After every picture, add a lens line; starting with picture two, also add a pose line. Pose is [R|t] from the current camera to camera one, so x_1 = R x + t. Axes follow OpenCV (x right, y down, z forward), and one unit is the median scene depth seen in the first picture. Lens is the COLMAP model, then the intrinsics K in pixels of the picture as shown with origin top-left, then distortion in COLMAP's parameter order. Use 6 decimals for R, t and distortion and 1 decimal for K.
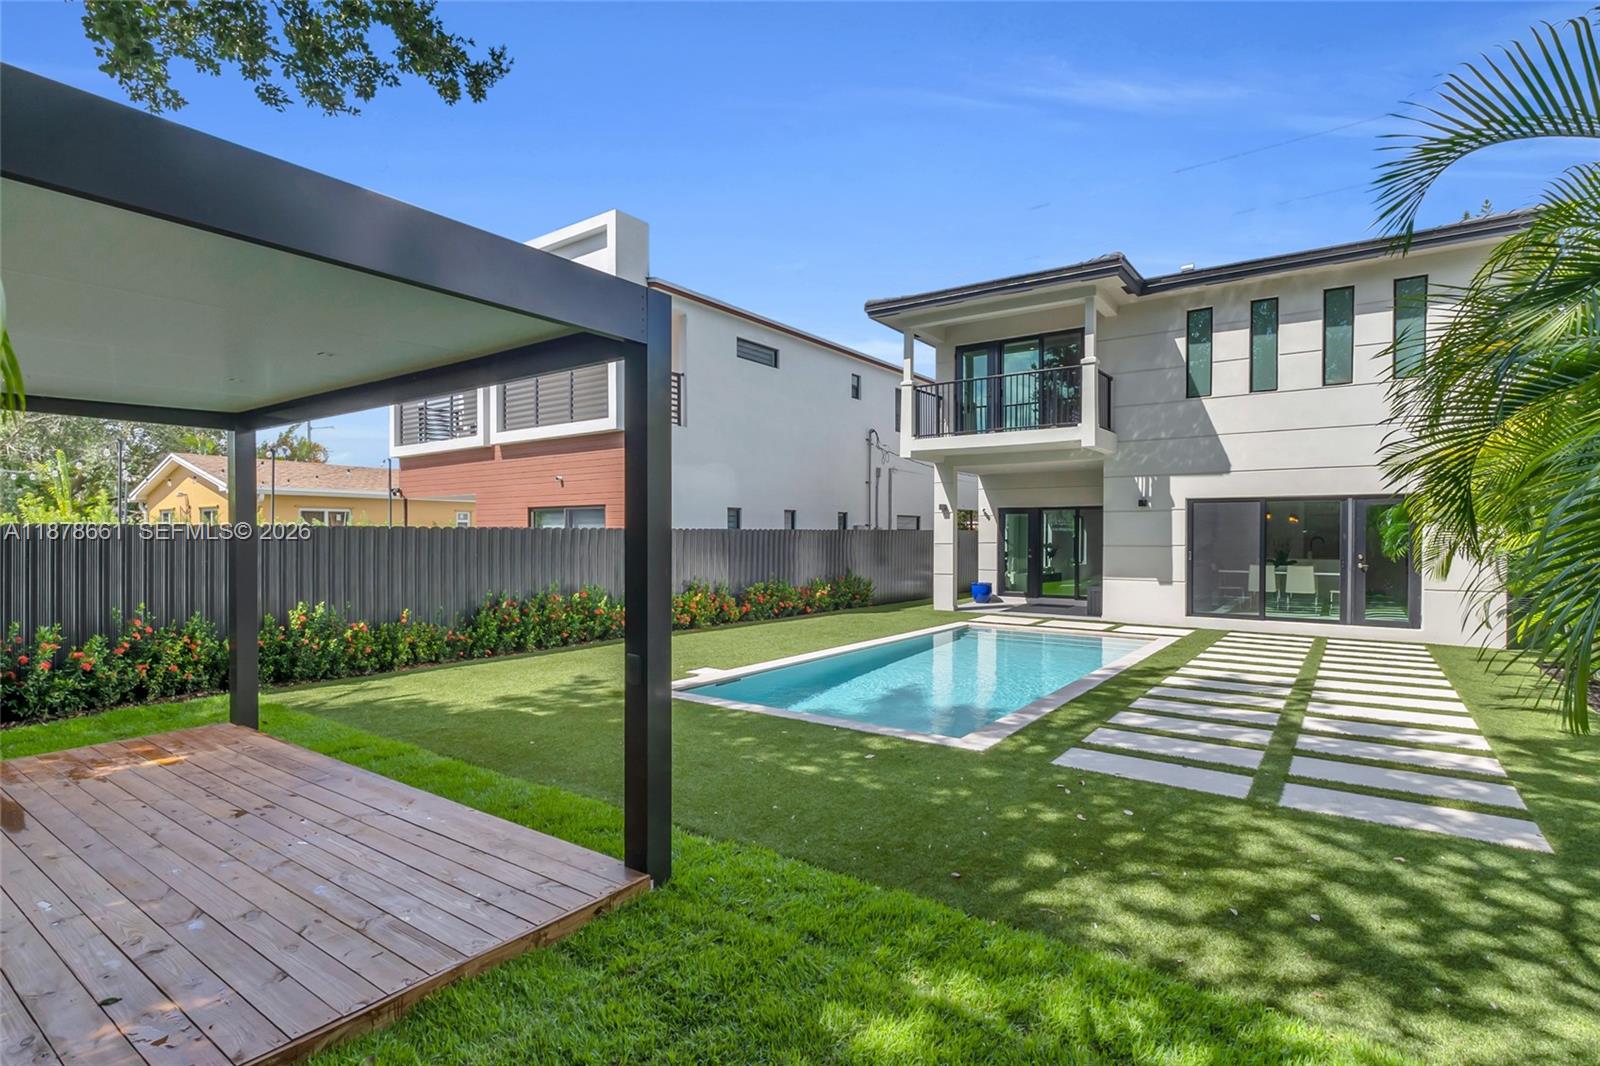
lens RADIAL K [[778.3, 0, 796.2], [0, 778.3, 547.9], [0, 0, 1]] dist [-0.000128, -0.000419]
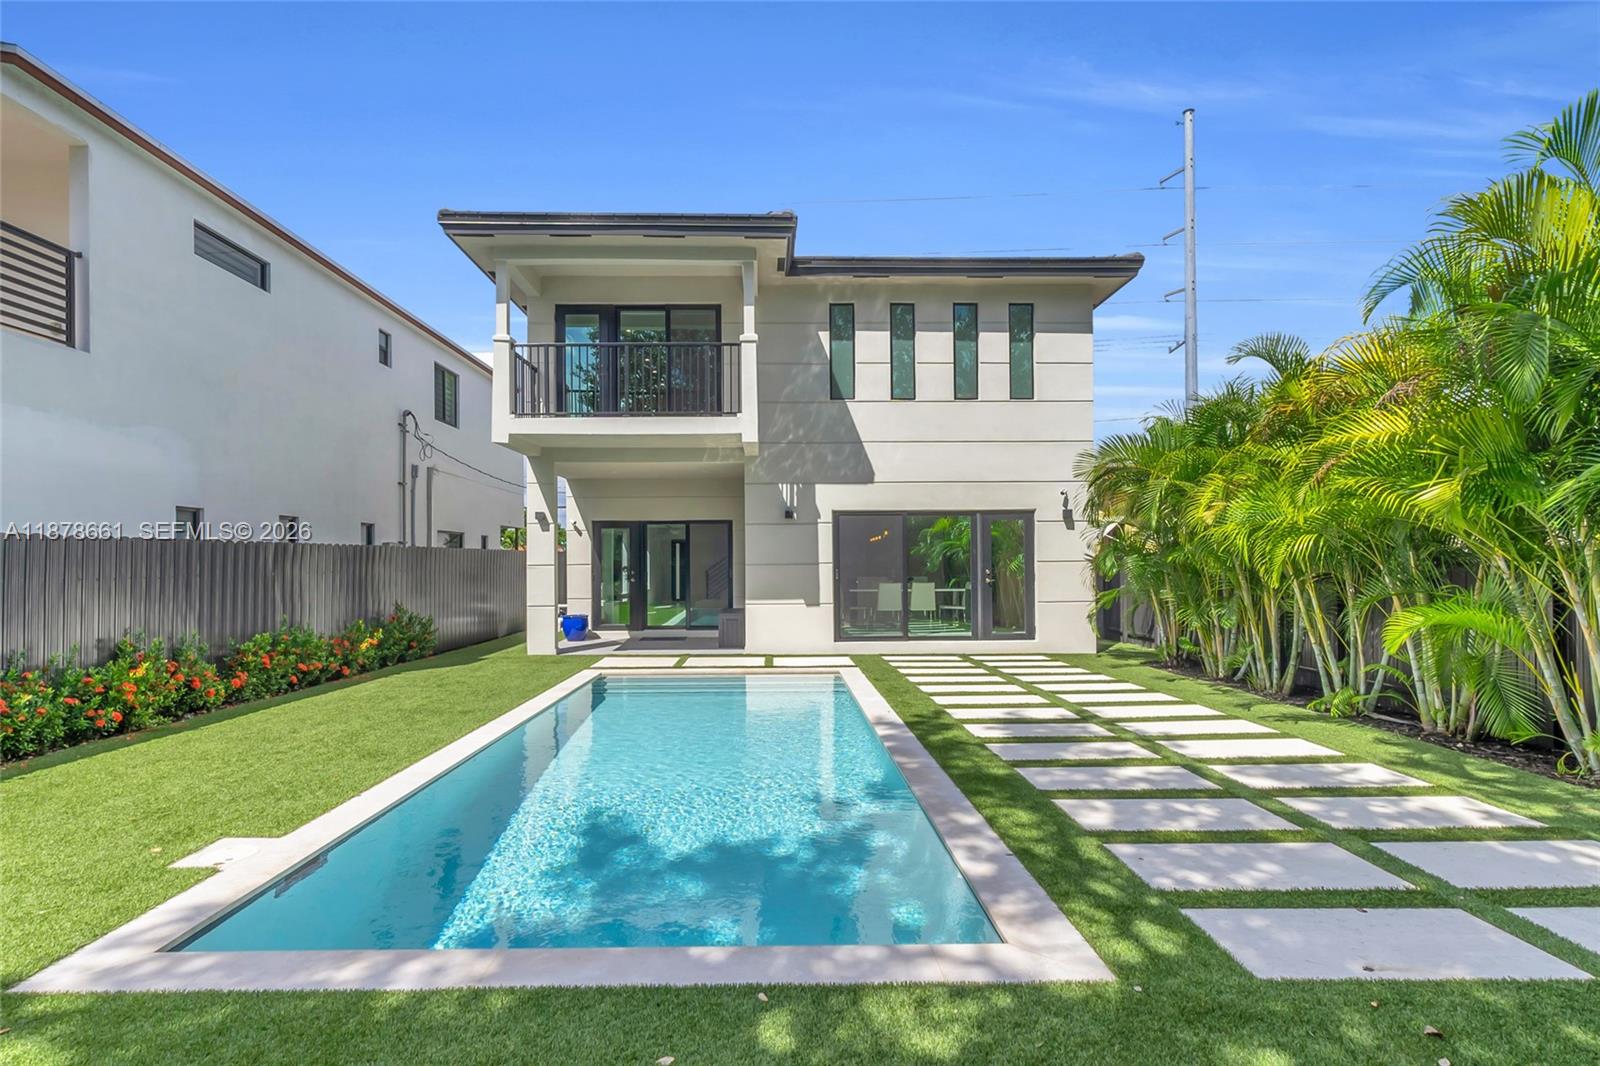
lens RADIAL K [[789.7, 0, 788.0], [0, 789.7, 555.9], [0, 0, 1]] dist [0.000345, -0.000102]
pose [[0.805616, -0.003429, 0.592428, -0.079646], [0.018221, 0.999654, -0.018992, 0.005382], [-0.592157, 0.026095, 0.805400, 0.292825]]
